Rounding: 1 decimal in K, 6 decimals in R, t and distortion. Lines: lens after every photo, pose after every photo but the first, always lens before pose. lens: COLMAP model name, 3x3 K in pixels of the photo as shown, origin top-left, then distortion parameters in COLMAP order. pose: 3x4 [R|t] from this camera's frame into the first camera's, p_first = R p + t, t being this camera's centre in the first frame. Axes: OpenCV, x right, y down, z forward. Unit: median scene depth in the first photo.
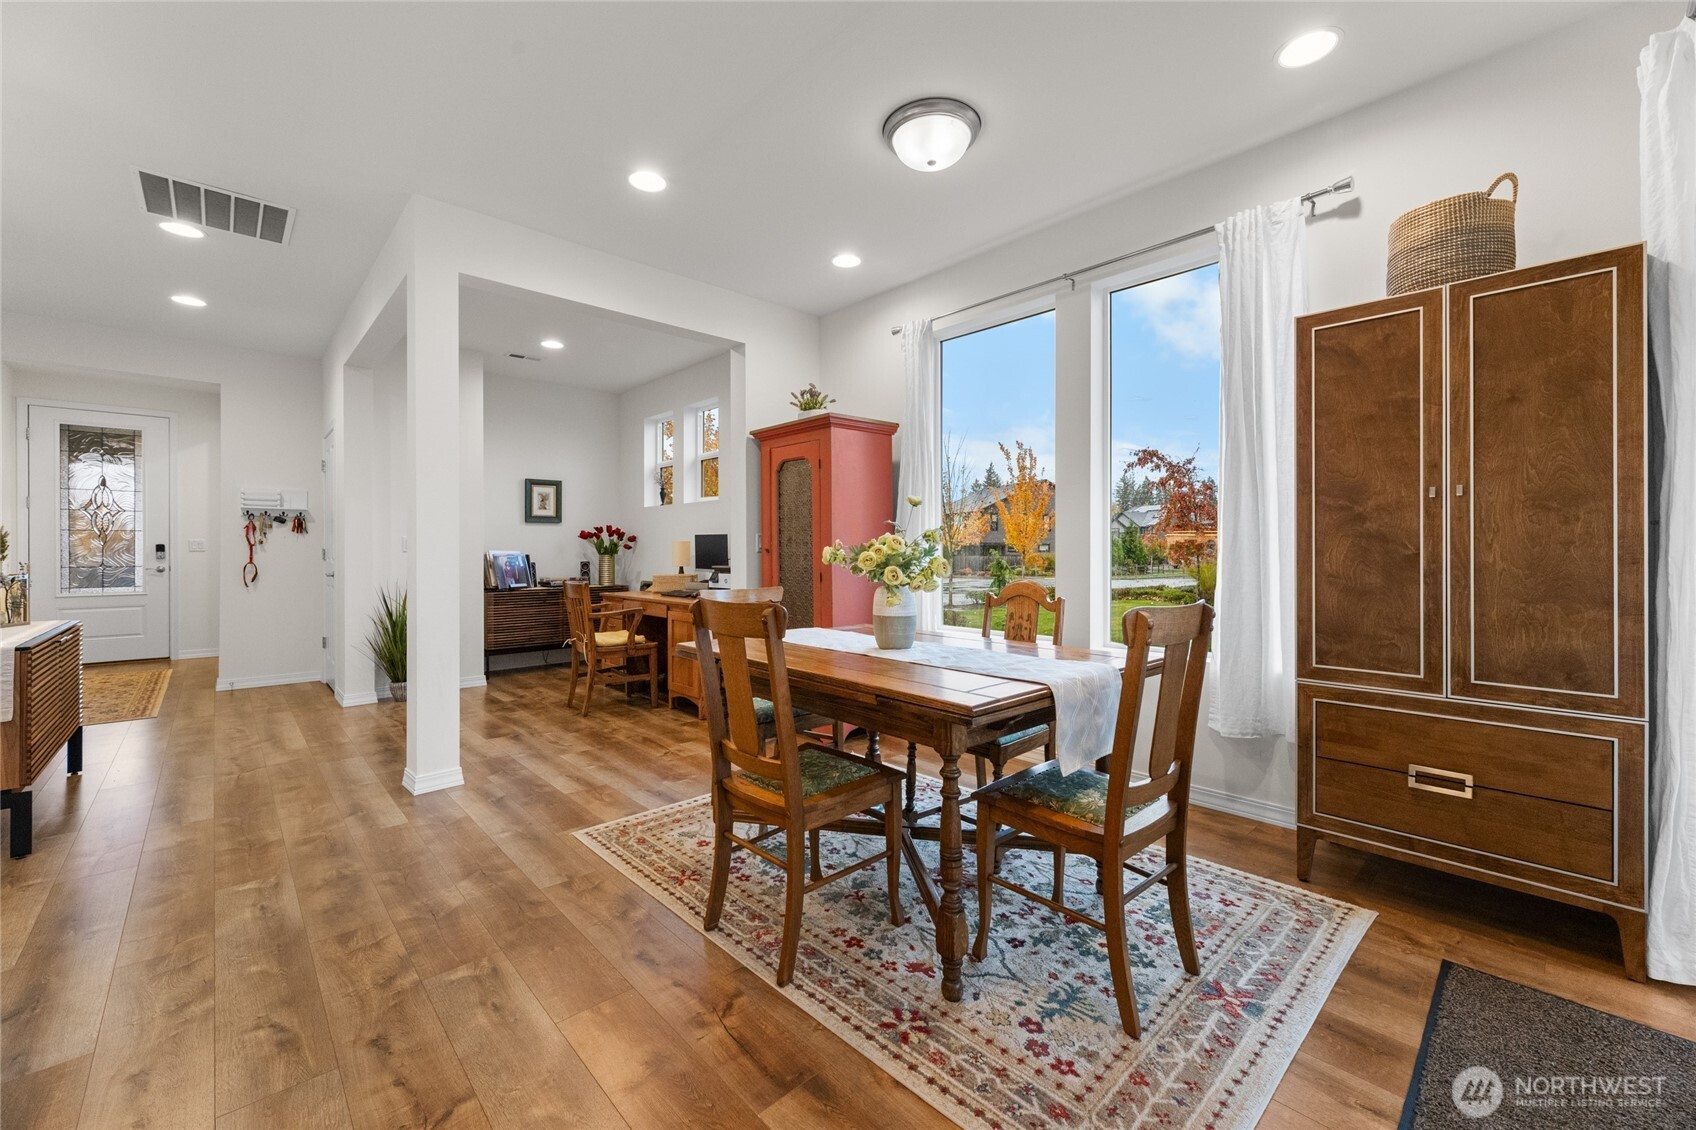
lens RADIAL K [[677.6, 0, 846.3], [0, 677.6, 559.2], [0, 0, 1]] dist [0.000324, -0.000851]
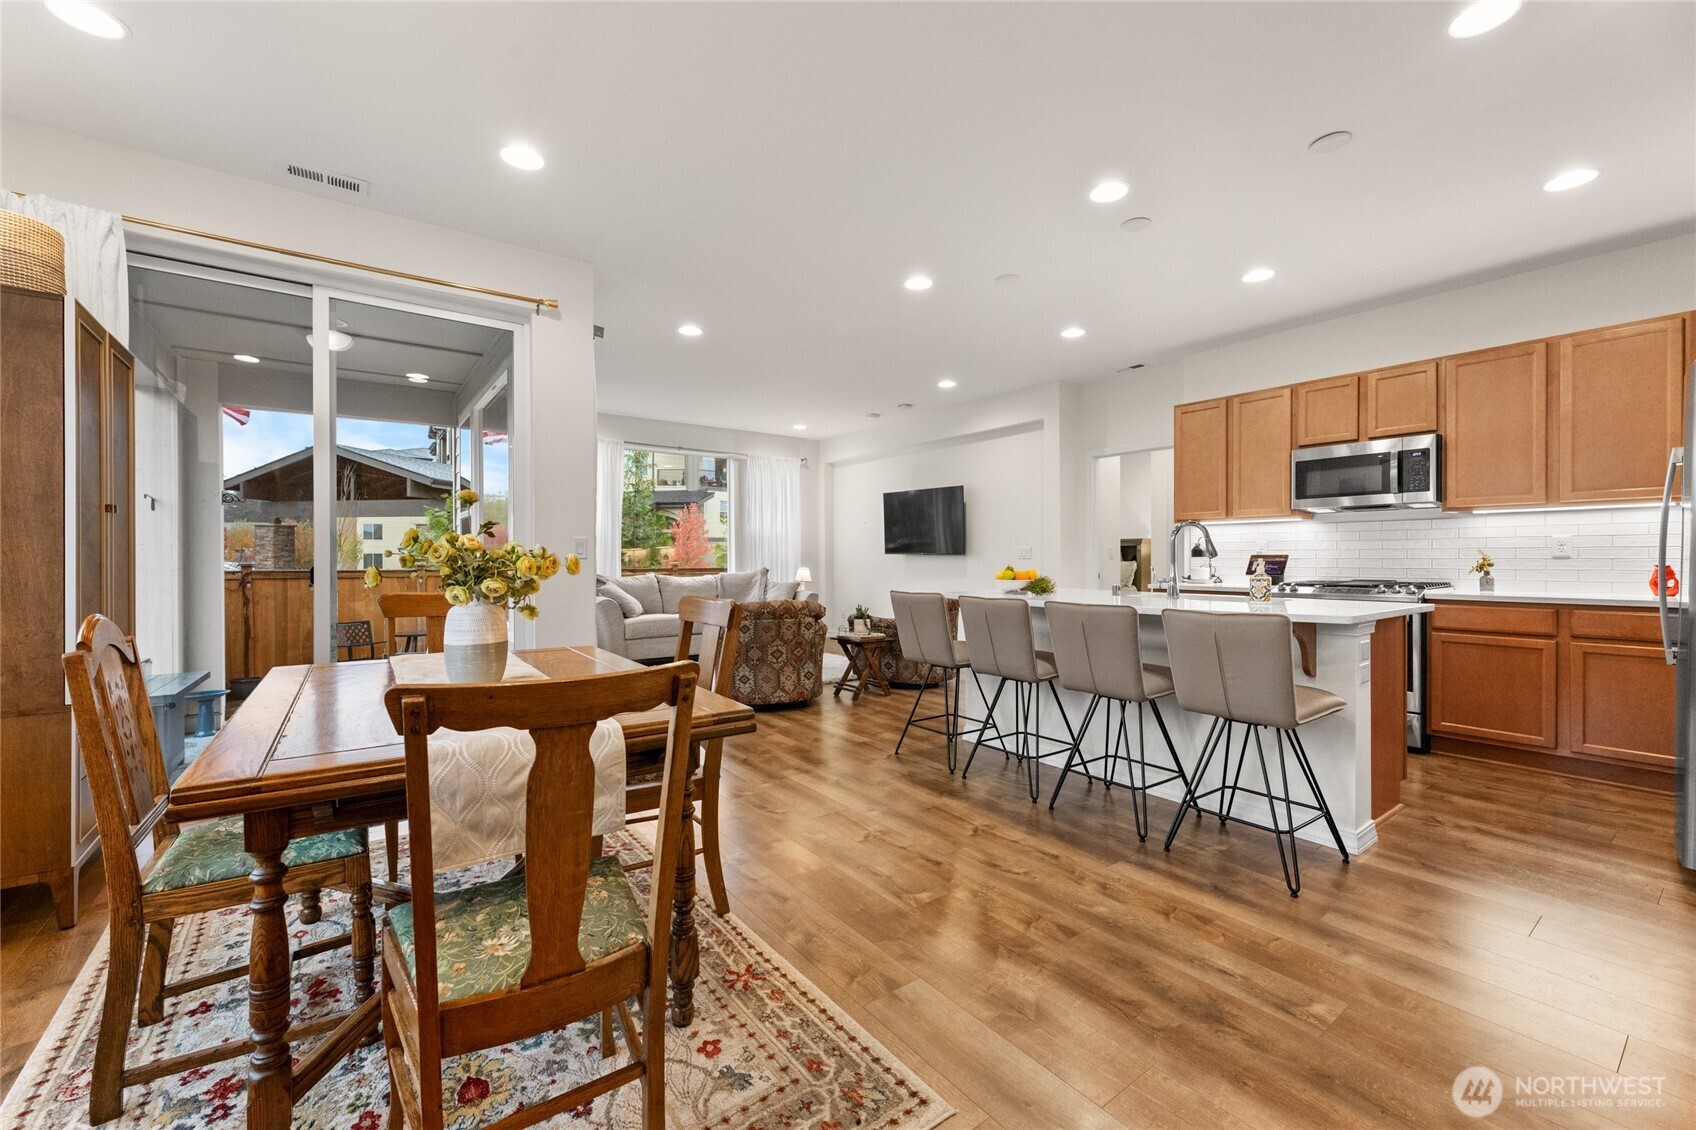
lens RADIAL K [[677.6, 0, 846.3], [0, 677.6, 559.2], [0, 0, 1]] dist [0.000324, -0.000851]
pose [[-0.993731, 0.002845, 0.111766, -0.382732], [0.004143, 0.999927, 0.011384, -0.015784], [-0.111725, 0.011776, -0.993669, 1.515053]]
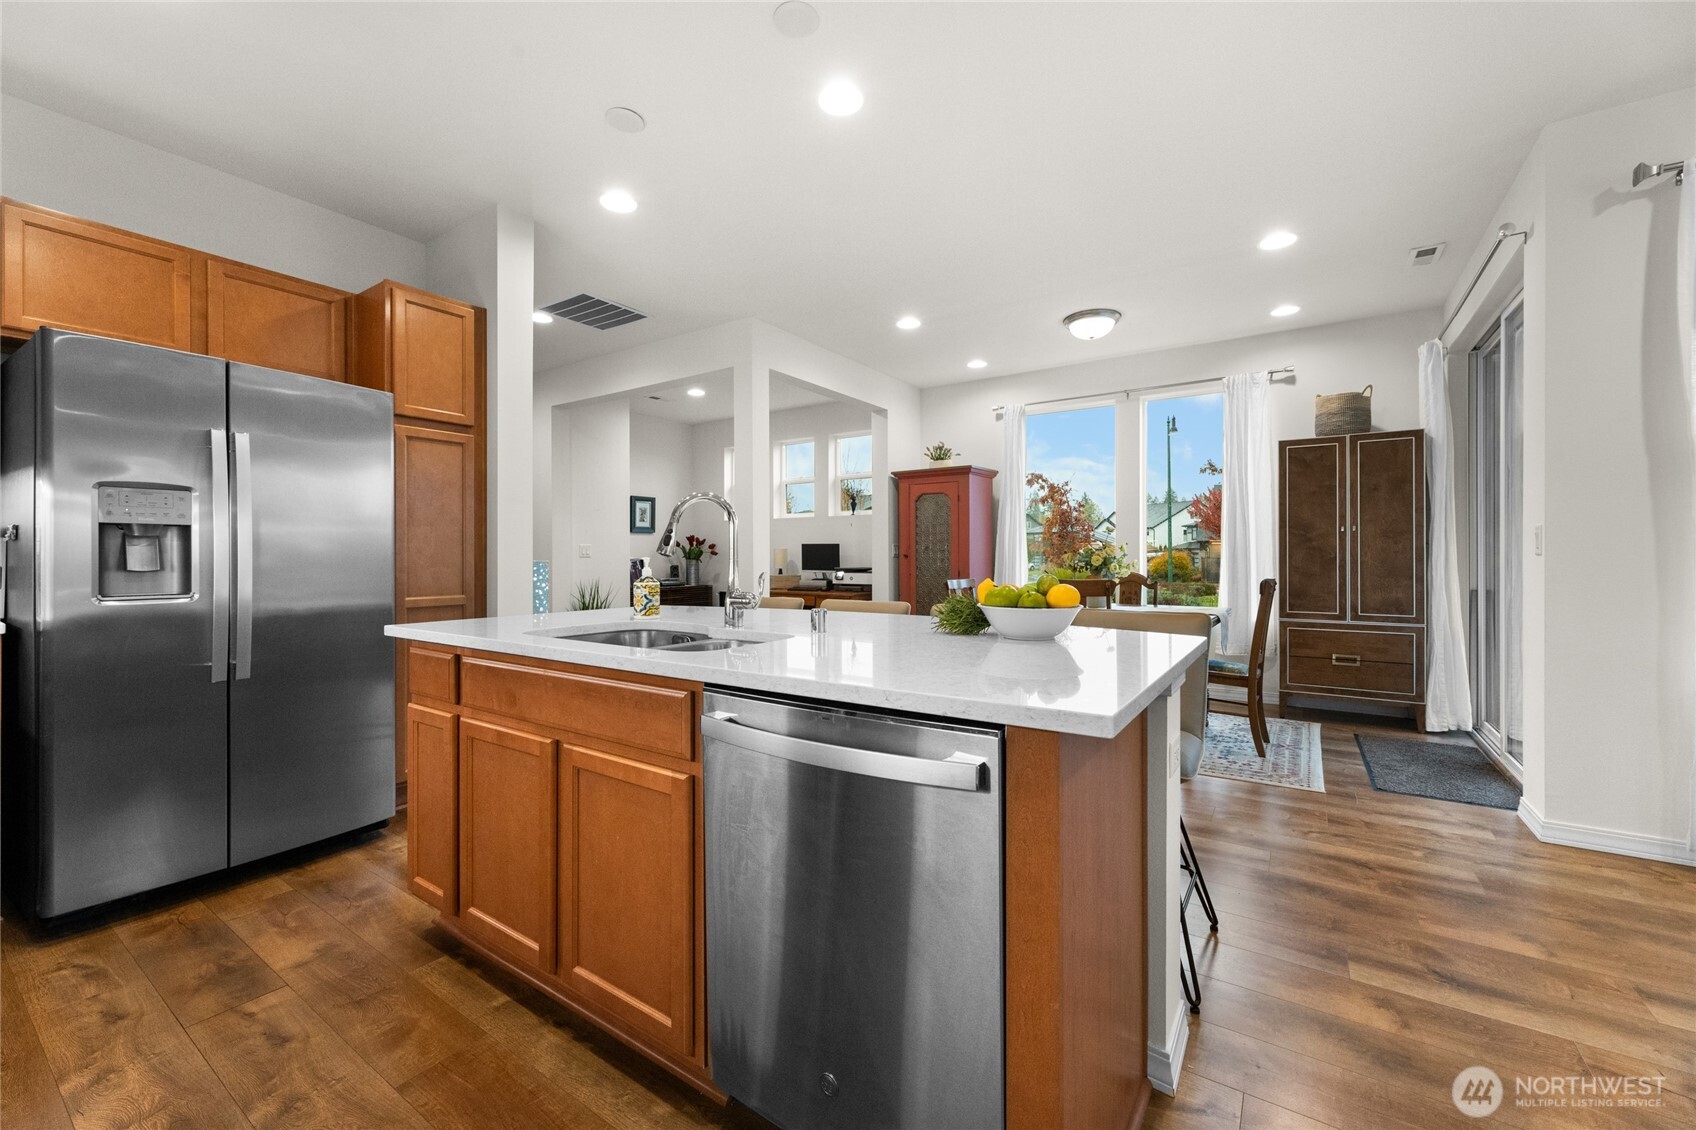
lens RADIAL K [[666.2, 0, 848.0], [0, 666.2, 565.0], [0, 0, 1]] dist [-0.007211, -0.000473]
pose [[0.975607, -0.003252, 0.219502, -0.886437], [0.003174, 0.999995, 0.000709, 0.008860], [-0.219503, 0.000006, 0.975612, -0.563644]]
